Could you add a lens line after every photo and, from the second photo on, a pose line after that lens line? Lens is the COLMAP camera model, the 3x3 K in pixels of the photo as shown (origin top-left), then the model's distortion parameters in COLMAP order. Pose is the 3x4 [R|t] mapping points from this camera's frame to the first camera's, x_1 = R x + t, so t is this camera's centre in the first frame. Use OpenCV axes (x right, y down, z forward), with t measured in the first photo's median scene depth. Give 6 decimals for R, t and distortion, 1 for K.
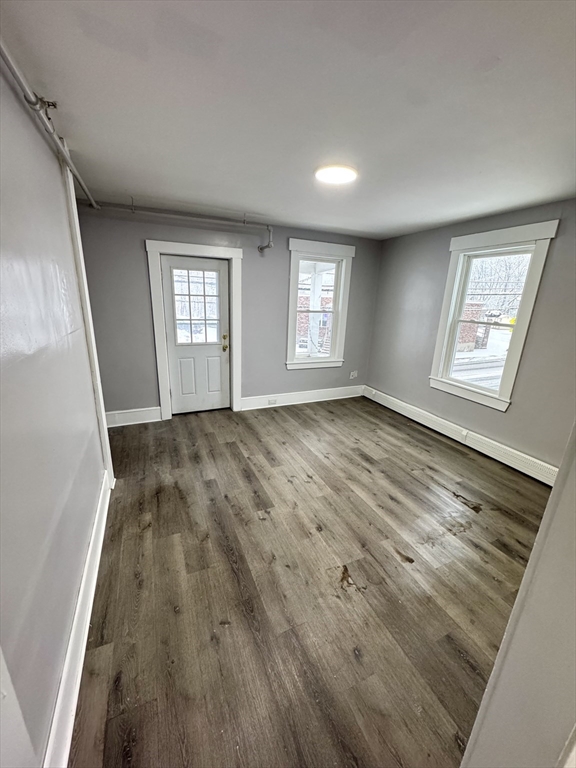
lens RADIAL K [[304.2, 0, 292.9], [0, 304.2, 388.4], [0, 0, 1]] dist [-0.003793, 0.000393]
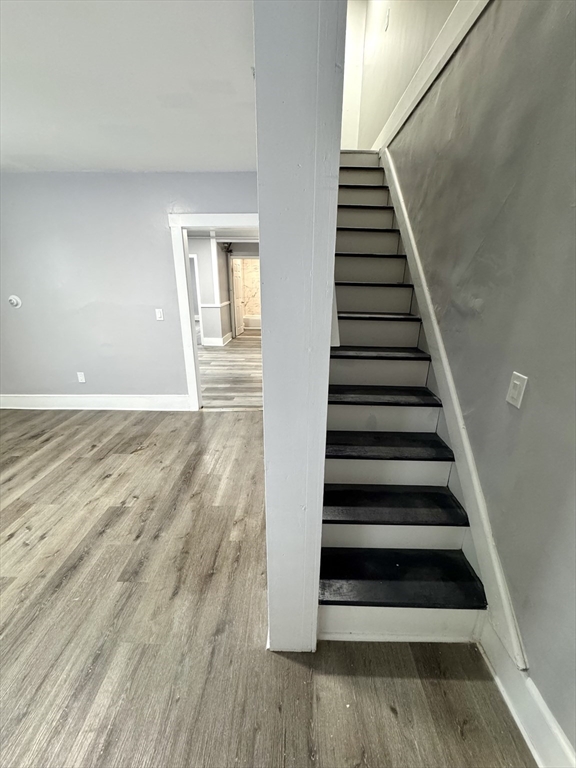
lens RADIAL K [[304.2, 0, 287.8], [0, 304.2, 383.9], [0, 0, 1]] dist [-0.003793, 0.000393]
pose [[-0.897787, -0.180339, 0.401817, -0.864838], [0.092147, 0.815225, 0.571766, -0.374504], [-0.430683, 0.550350, -0.715281, 1.298524]]
